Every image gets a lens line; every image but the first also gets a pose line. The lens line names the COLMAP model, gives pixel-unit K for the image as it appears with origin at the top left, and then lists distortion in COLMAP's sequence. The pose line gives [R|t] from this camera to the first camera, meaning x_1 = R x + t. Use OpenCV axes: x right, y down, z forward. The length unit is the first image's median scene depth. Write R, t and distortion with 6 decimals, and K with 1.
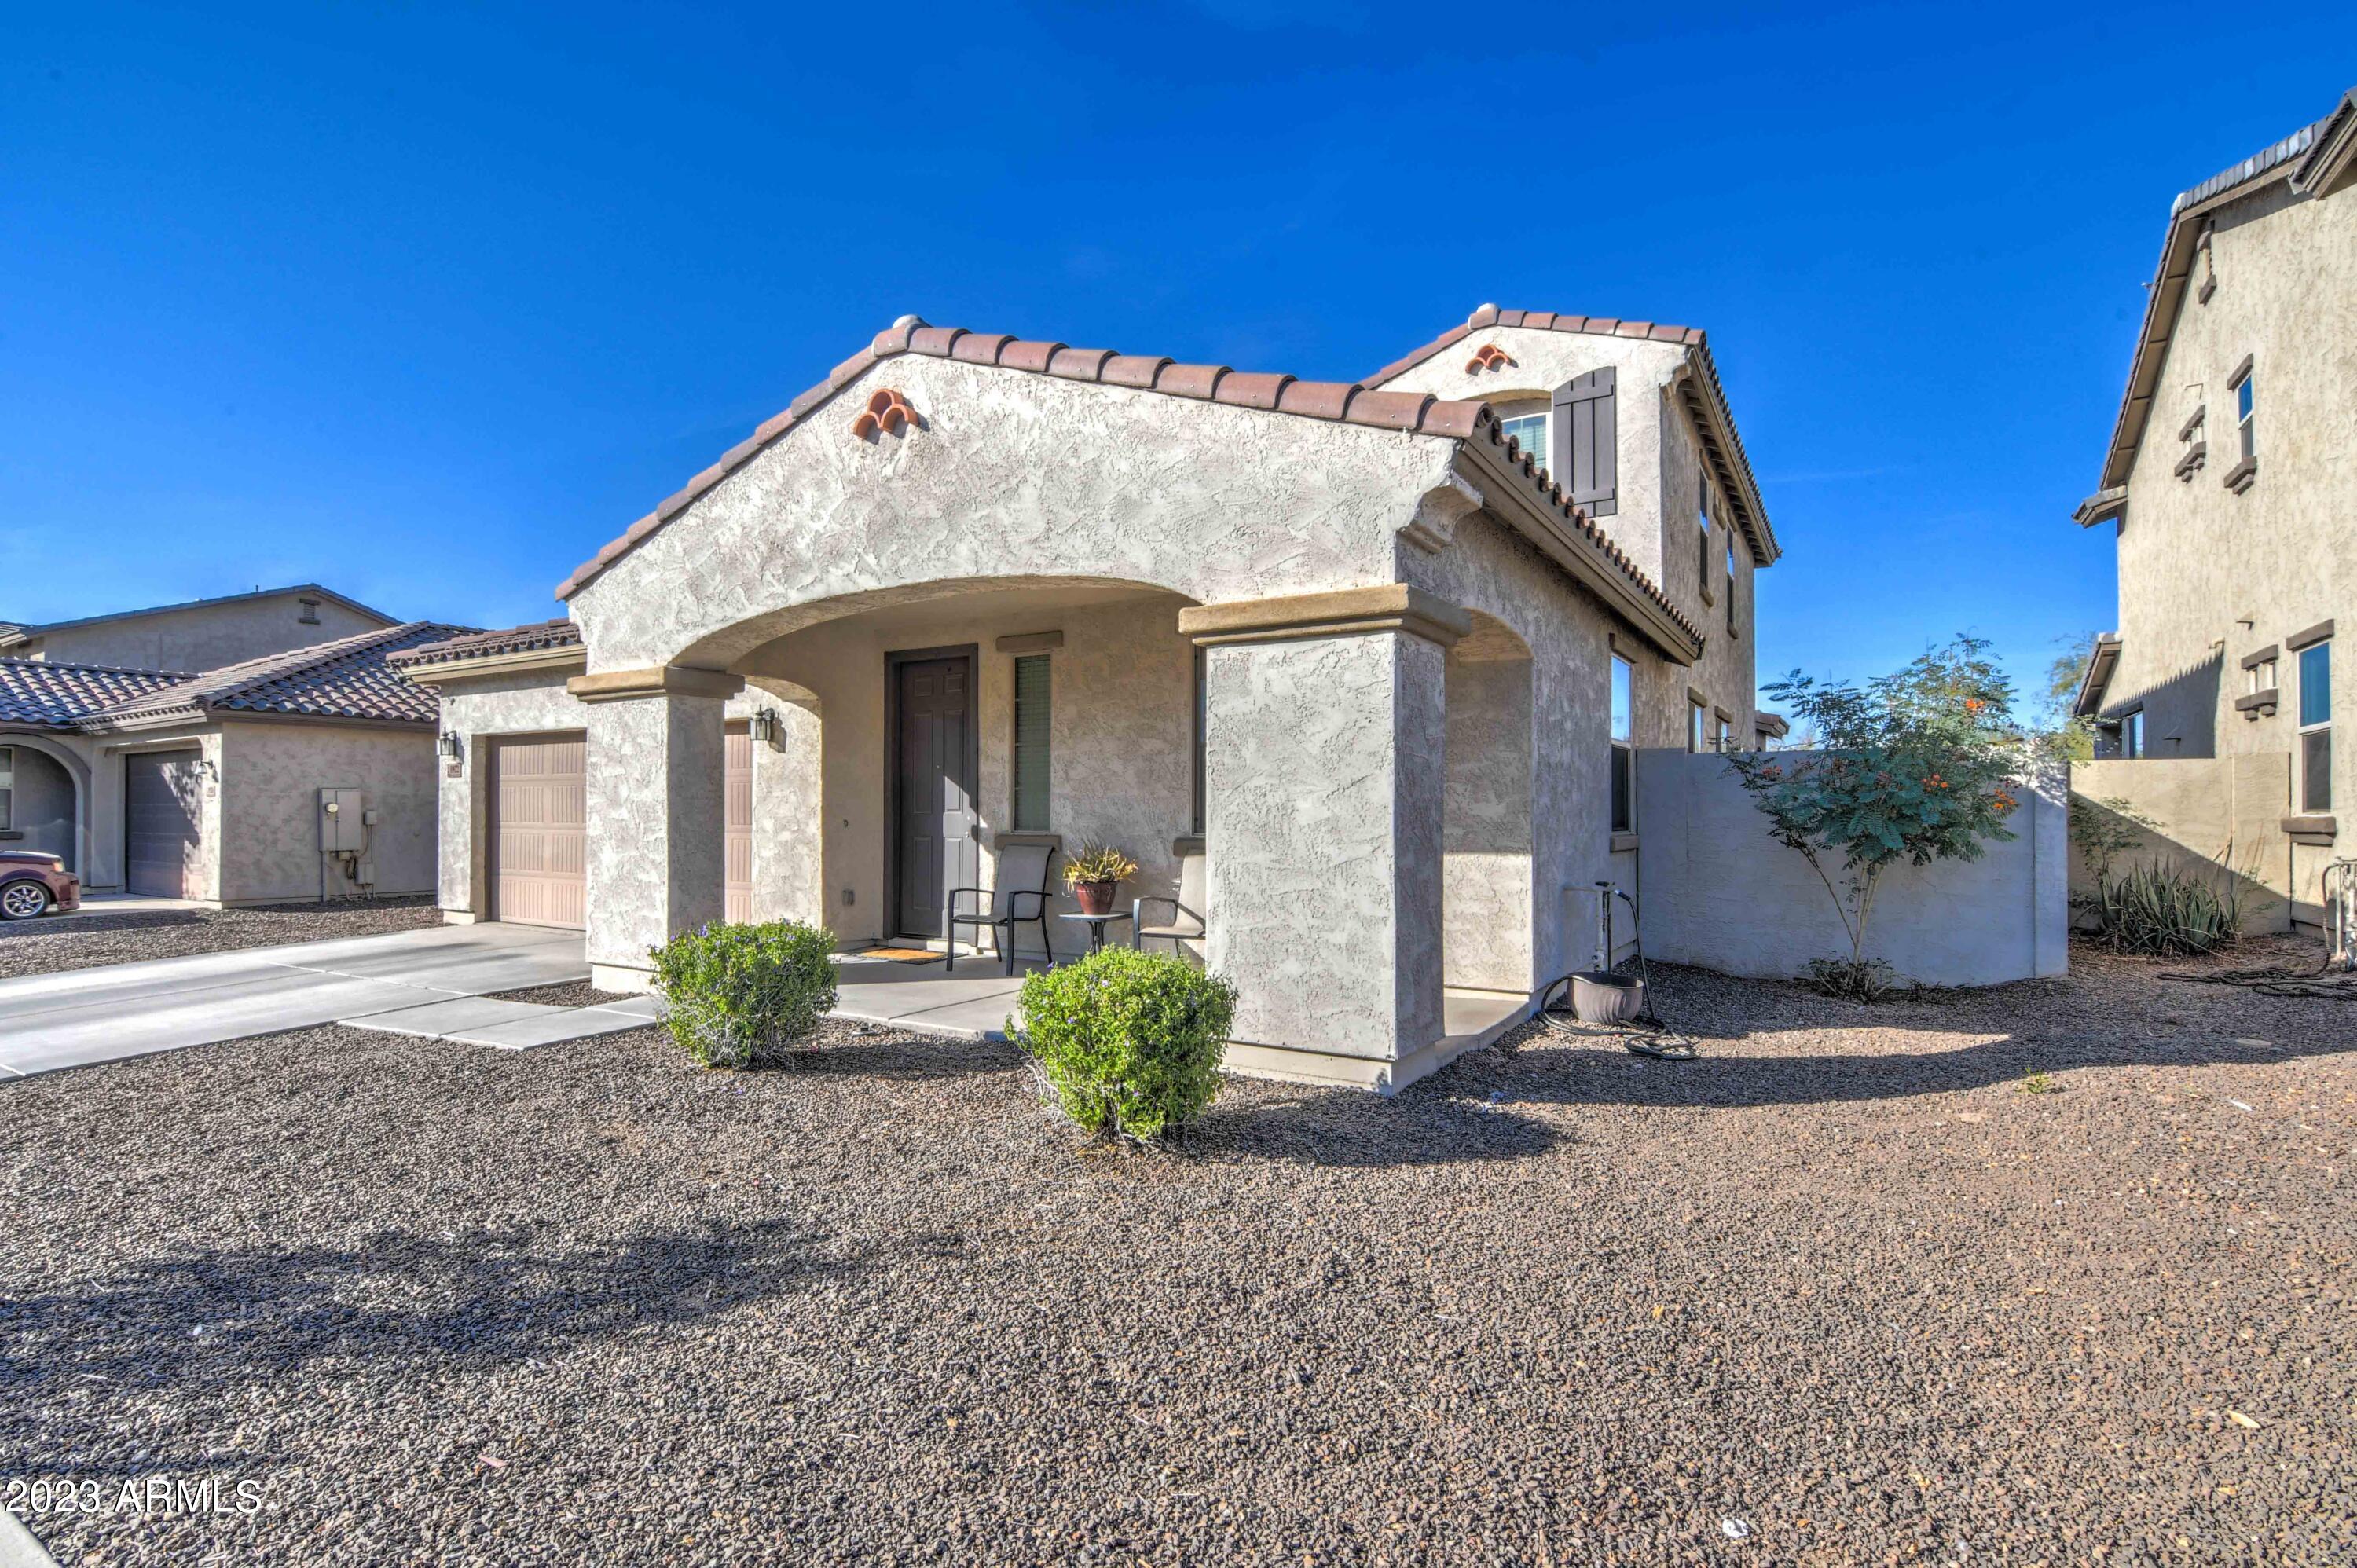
lens RADIAL K [[1149.2, 0, 1178.5], [0, 1149.2, 784.0], [0, 0, 1]] dist [-0.026329, -0.000282]
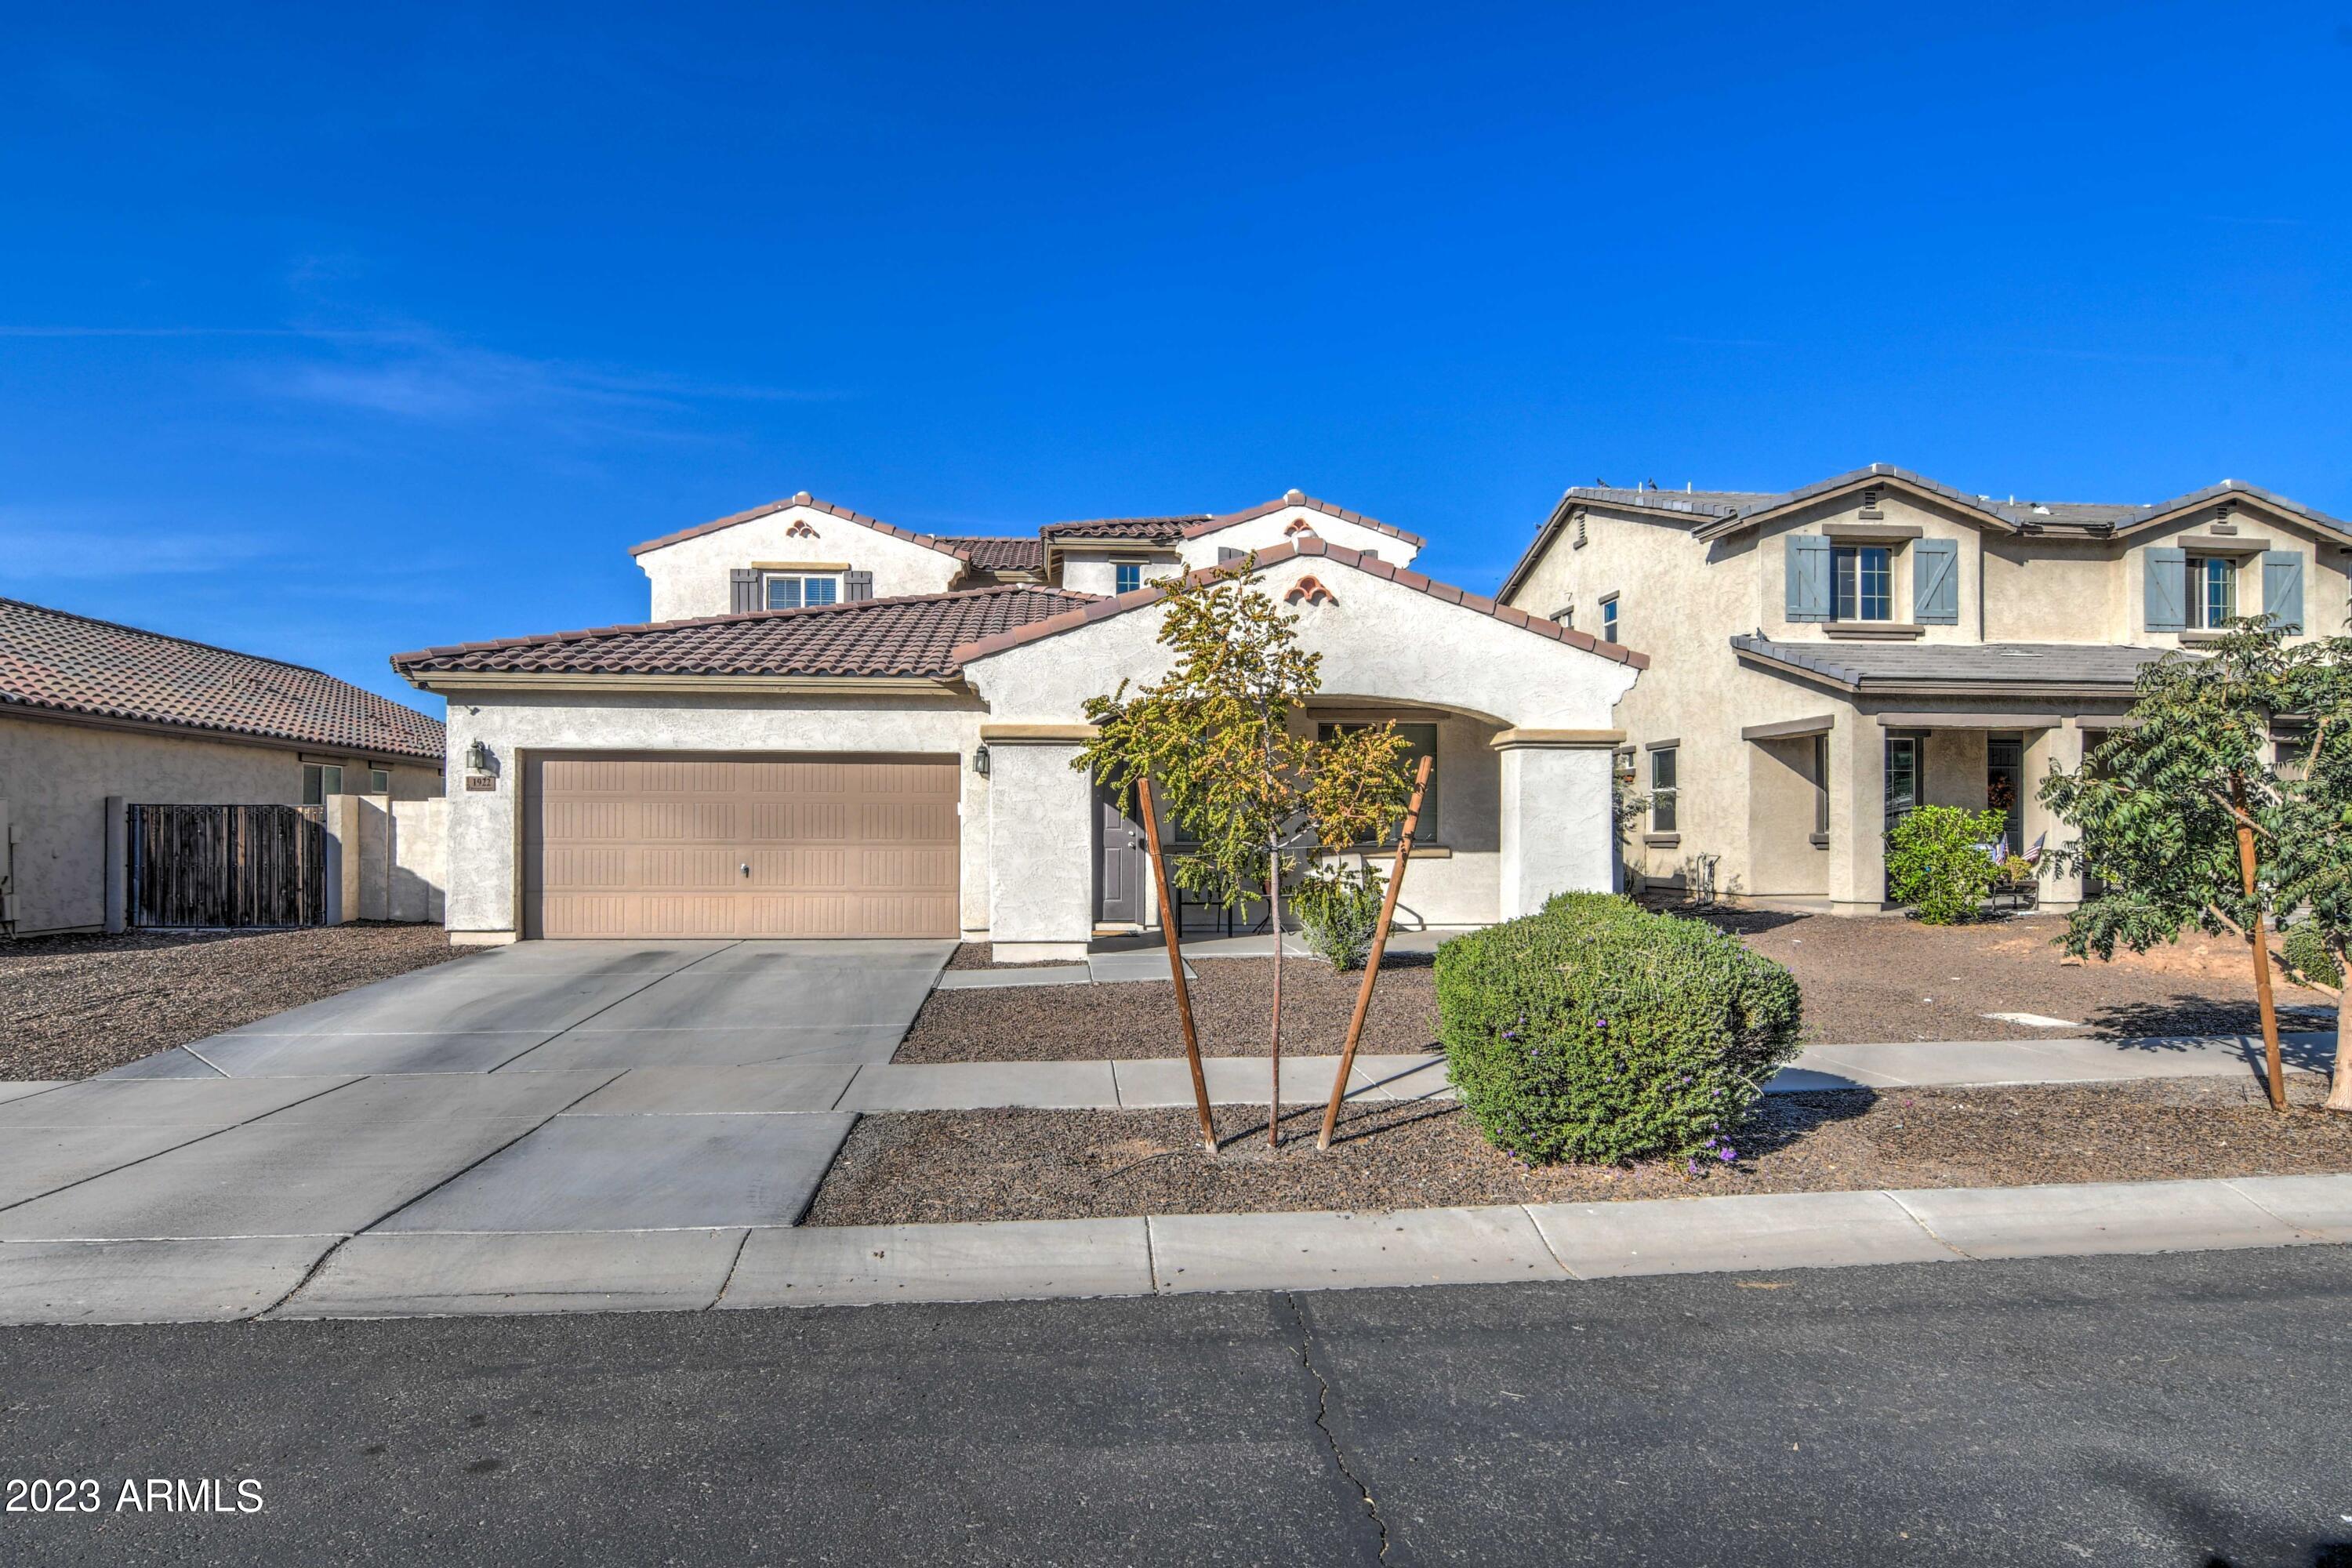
lens RADIAL K [[1192.4, 0, 1161.0], [0, 1192.4, 812.8], [0, 0, 1]] dist [-0.009961, -0.000213]
pose [[0.802380, 0.011847, 0.596696, -0.959961], [-0.016060, 0.999870, 0.001745, 0.001417], [-0.596598, -0.010983, 0.802465, -0.178494]]
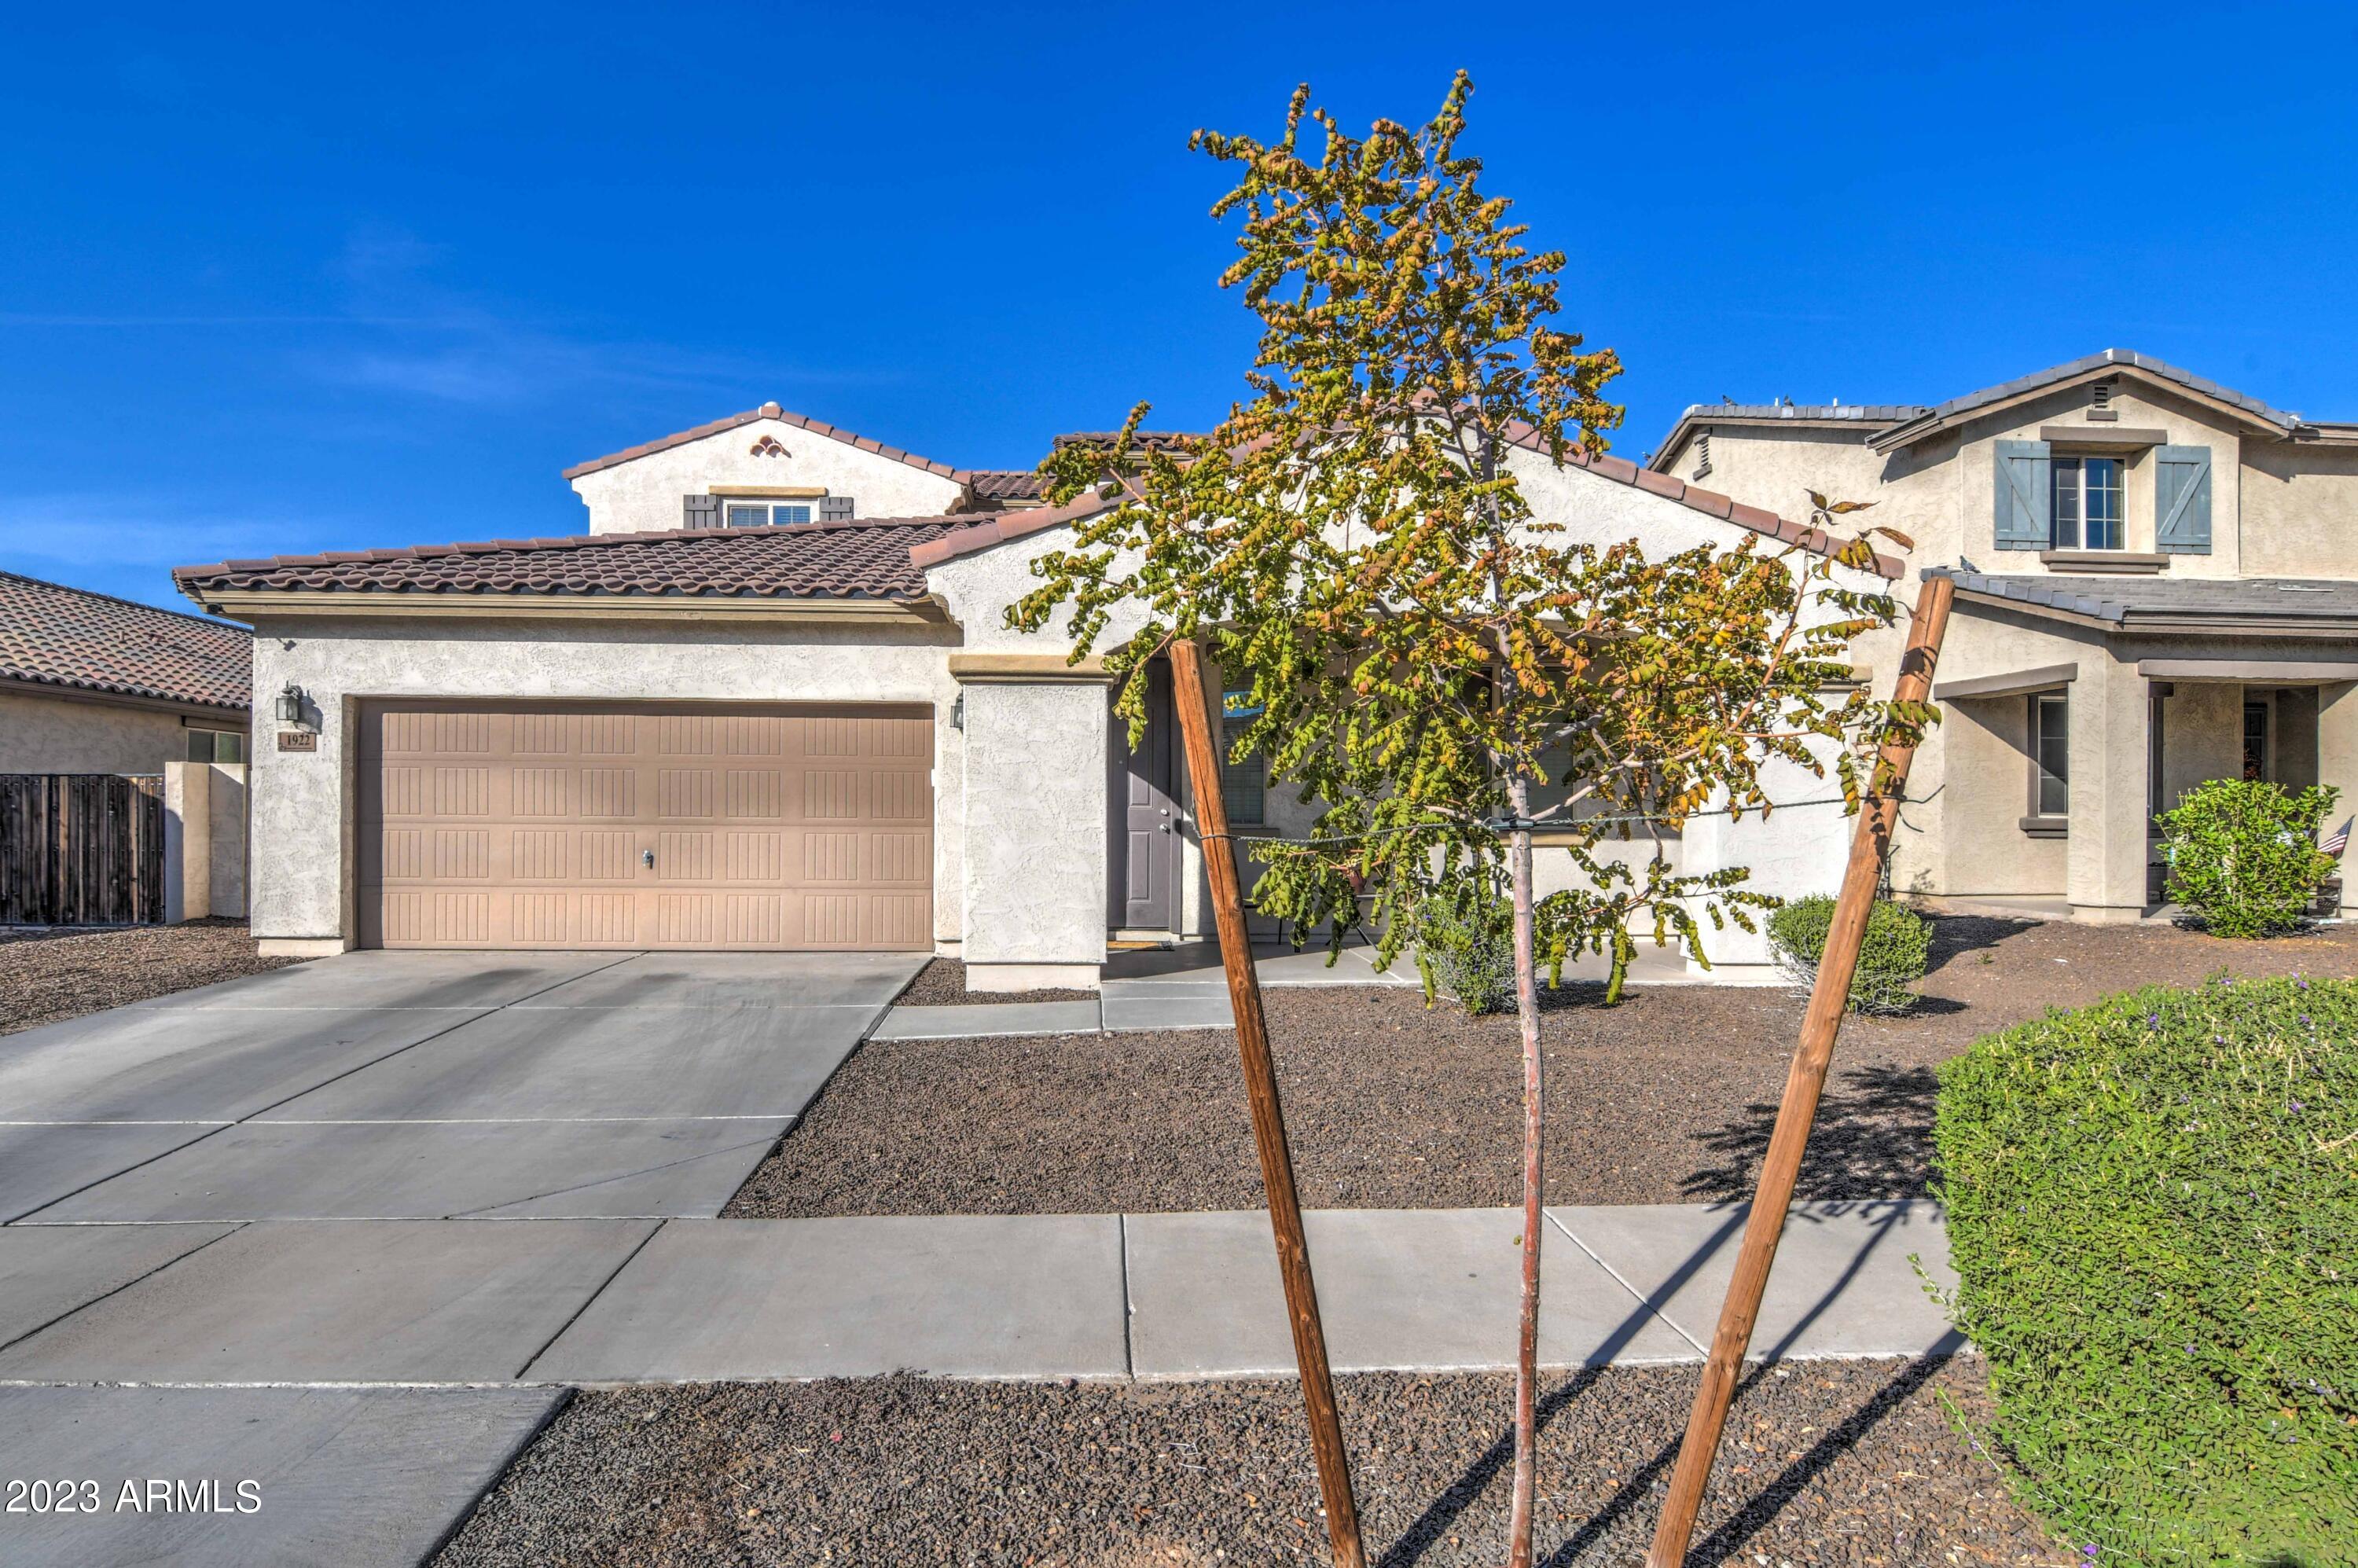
lens RADIAL K [[1220.0, 0, 1158.3], [0, 1220.0, 802.3], [0, 0, 1]] dist [-0.017892, -0.000466]
pose [[0.821240, 0.012973, 0.570436, -0.775330], [-0.019290, 0.999801, 0.005034, 0.014156], [-0.570257, -0.015138, 0.821327, 0.078271]]
